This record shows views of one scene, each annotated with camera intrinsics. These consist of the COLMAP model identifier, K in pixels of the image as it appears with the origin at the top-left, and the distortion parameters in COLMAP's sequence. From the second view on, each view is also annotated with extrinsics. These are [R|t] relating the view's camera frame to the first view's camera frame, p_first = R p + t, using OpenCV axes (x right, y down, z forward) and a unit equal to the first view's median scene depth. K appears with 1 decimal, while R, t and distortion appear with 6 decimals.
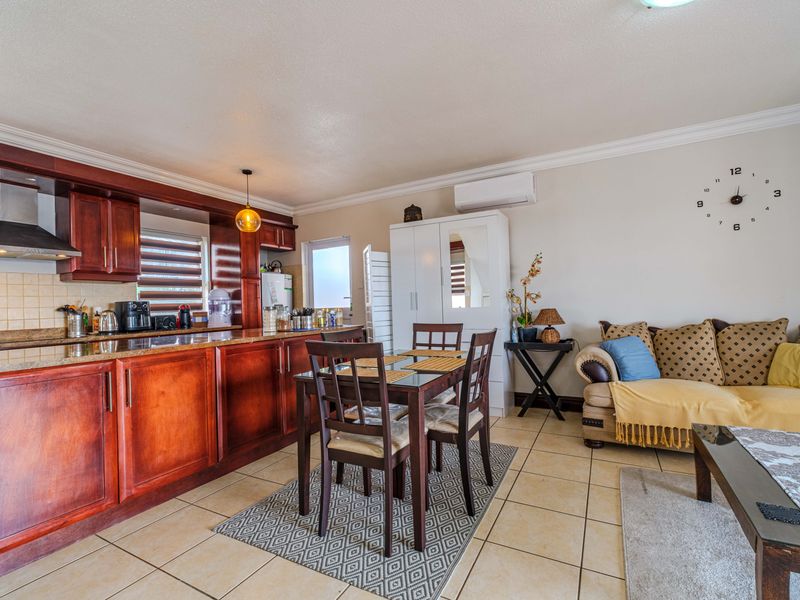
lens RADIAL K [[378.4, 0, 400.0], [0, 378.4, 300.0], [0, 0, 1]] dist [-0.001868, 0.000385]
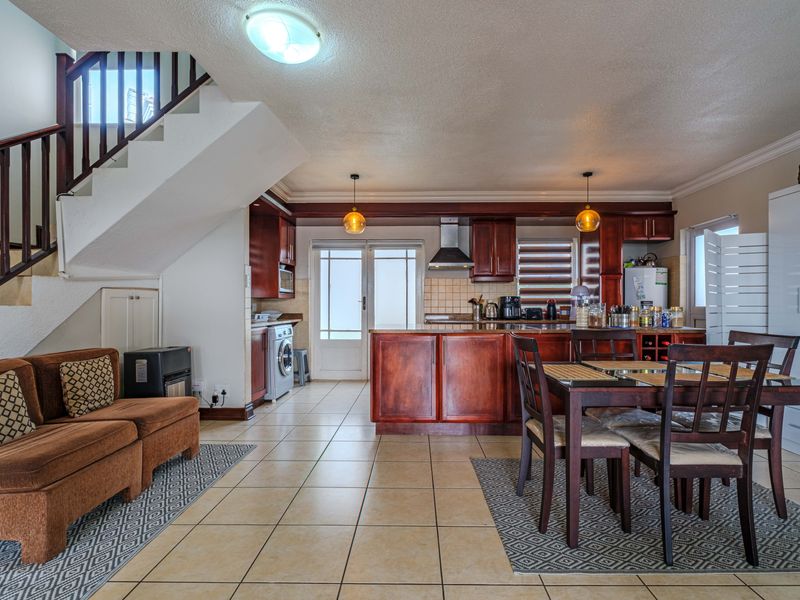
lens RADIAL K [[389.5, 0, 413.3], [0, 389.5, 301.9], [0, 0, 1]] dist [-0.000357, -0.000015]
pose [[0.475325, 0.023850, -0.879487, 0.320105], [-0.003619, 0.999677, 0.025154, -0.009782], [0.879803, -0.008774, 0.475258, 0.055031]]
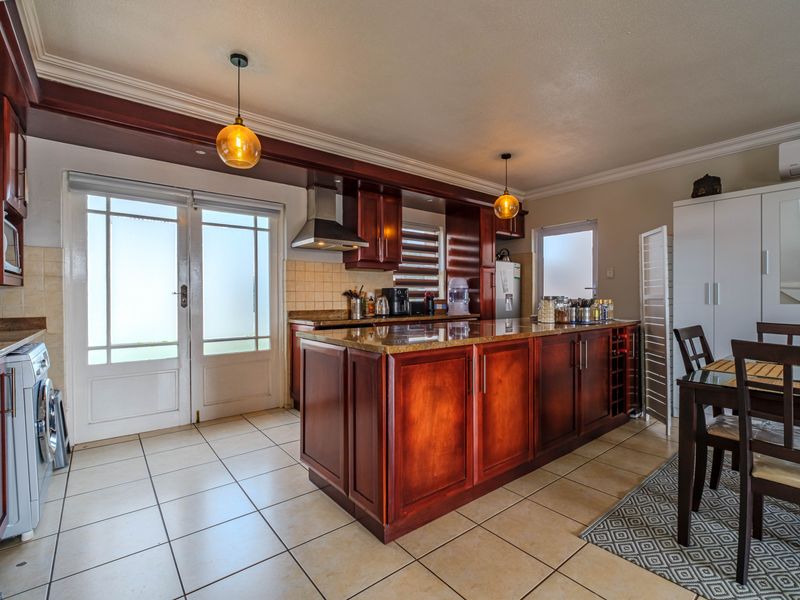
lens RADIAL K [[378.4, 0, 400.0], [0, 378.4, 300.0], [0, 0, 1]] dist [-0.001868, 0.000385]
pose [[0.922673, 0.030059, -0.384411, -0.266742], [-0.020339, 0.999363, 0.029329, 0.005877], [0.385047, -0.019242, 0.922696, -0.003845]]
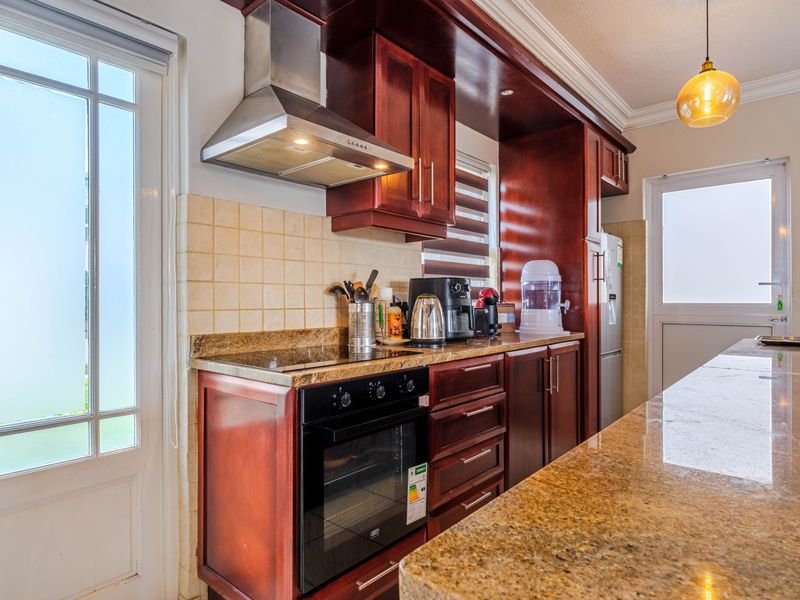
lens RADIAL K [[474.3, 0, 400.0], [0, 474.3, 300.0], [0, 0, 1]] dist [0.001373, 0.000149]
pose [[0.978583, 0.028149, -0.203918, -0.617442], [-0.025527, 0.999554, 0.015476, 0.023091], [0.204263, -0.009939, 0.978866, 0.380175]]
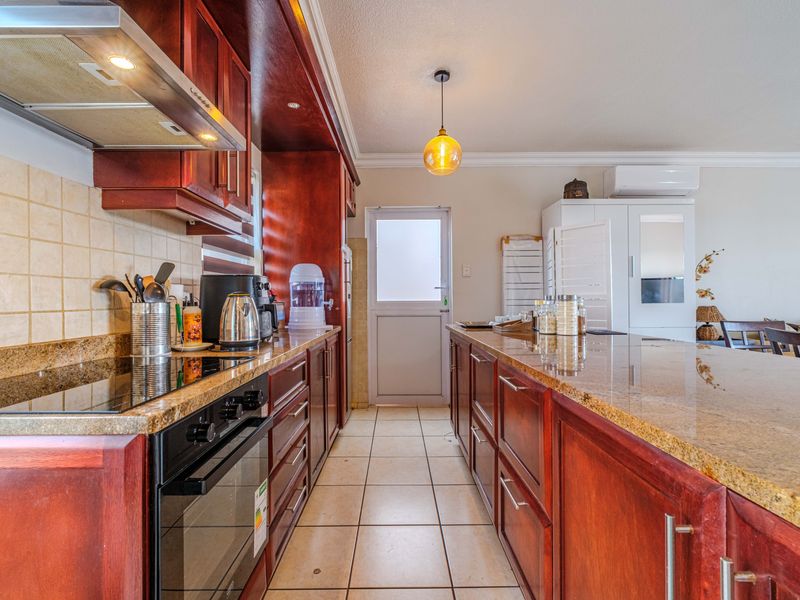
lens RADIAL K [[378.4, 0, 400.0], [0, 378.4, 300.0], [0, 0, 1]] dist [-0.001868, 0.000385]
pose [[0.871991, 0.024575, 0.488904, -0.740384], [-0.026707, 0.999640, -0.002614, 0.028425], [-0.488792, -0.010778, 0.872334, 0.484254]]
